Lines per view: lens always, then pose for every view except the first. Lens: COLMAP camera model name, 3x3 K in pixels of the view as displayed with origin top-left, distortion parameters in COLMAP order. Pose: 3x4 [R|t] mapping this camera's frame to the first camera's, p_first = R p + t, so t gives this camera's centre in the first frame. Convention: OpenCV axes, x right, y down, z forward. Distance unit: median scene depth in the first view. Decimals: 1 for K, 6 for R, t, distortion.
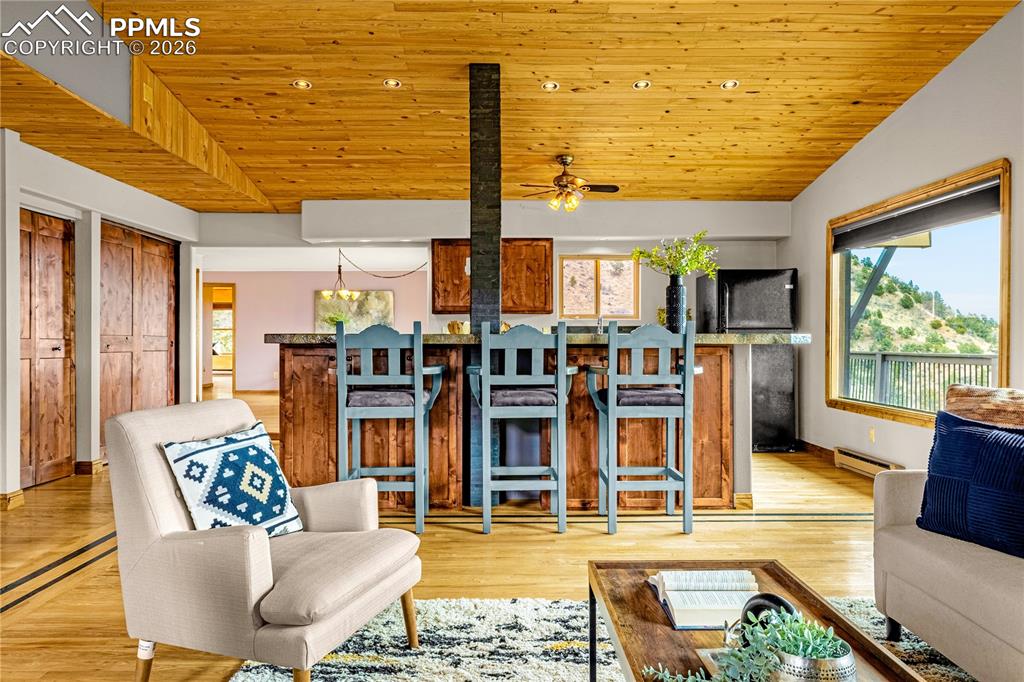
lens RADIAL K [[711.1, 0, 512.0], [0, 711.1, 341.0], [0, 0, 1]] dist [0.001649, -0.001248]
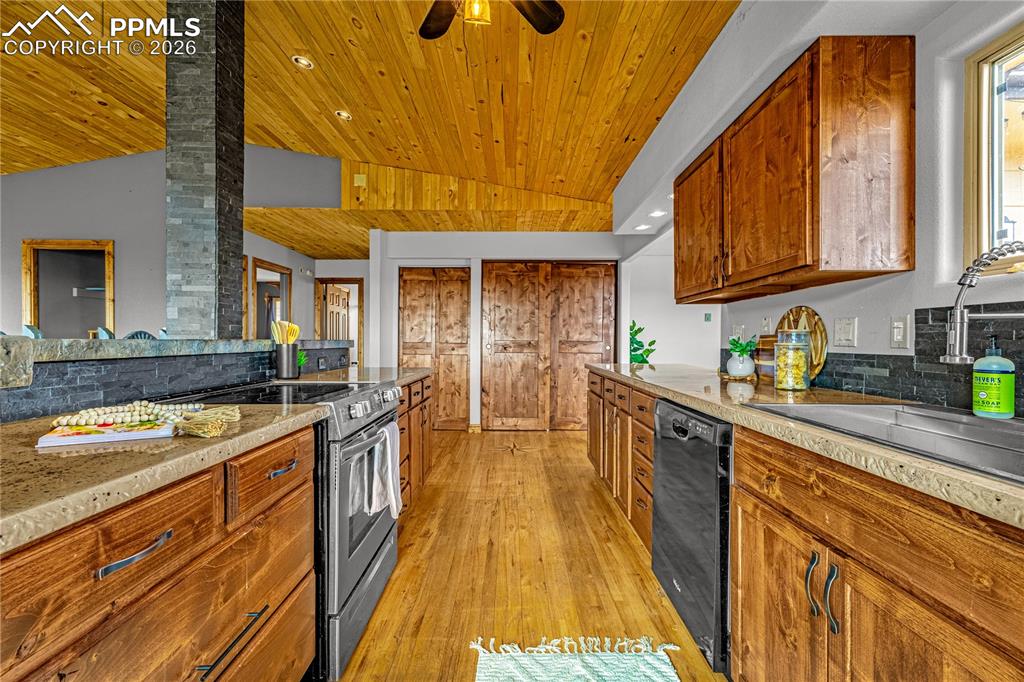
lens RADIAL K [[431.6, 0, 509.7], [0, 431.6, 341.5], [0, 0, 1]] dist [0.003753, 0.000198]
pose [[-0.020932, 0.001434, -0.999780, 0.355520], [-0.007418, 0.999971, 0.001589, -0.008963], [0.999753, 0.007449, -0.020921, 1.204894]]
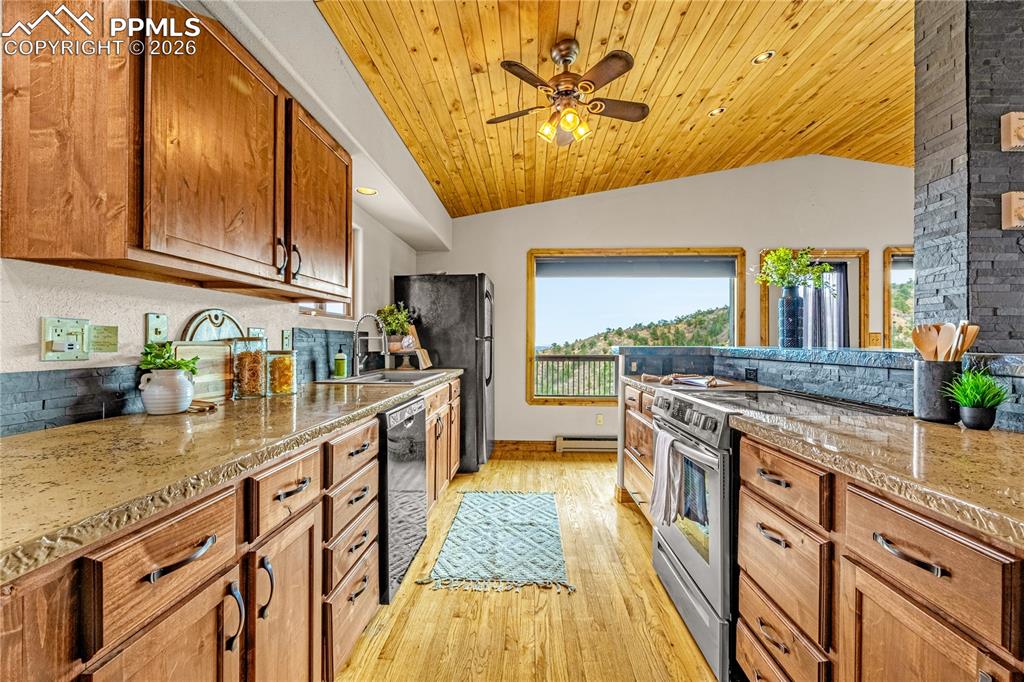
lens RADIAL K [[431.6, 0, 509.7], [0, 431.6, 341.5], [0, 0, 1]] dist [0.003753, 0.000198]
pose [[0.059369, 0.001028, 0.998236, -0.339090], [0.001647, 0.999998, -0.001128, -0.016106], [-0.998235, 0.001711, 0.059367, 1.208340]]
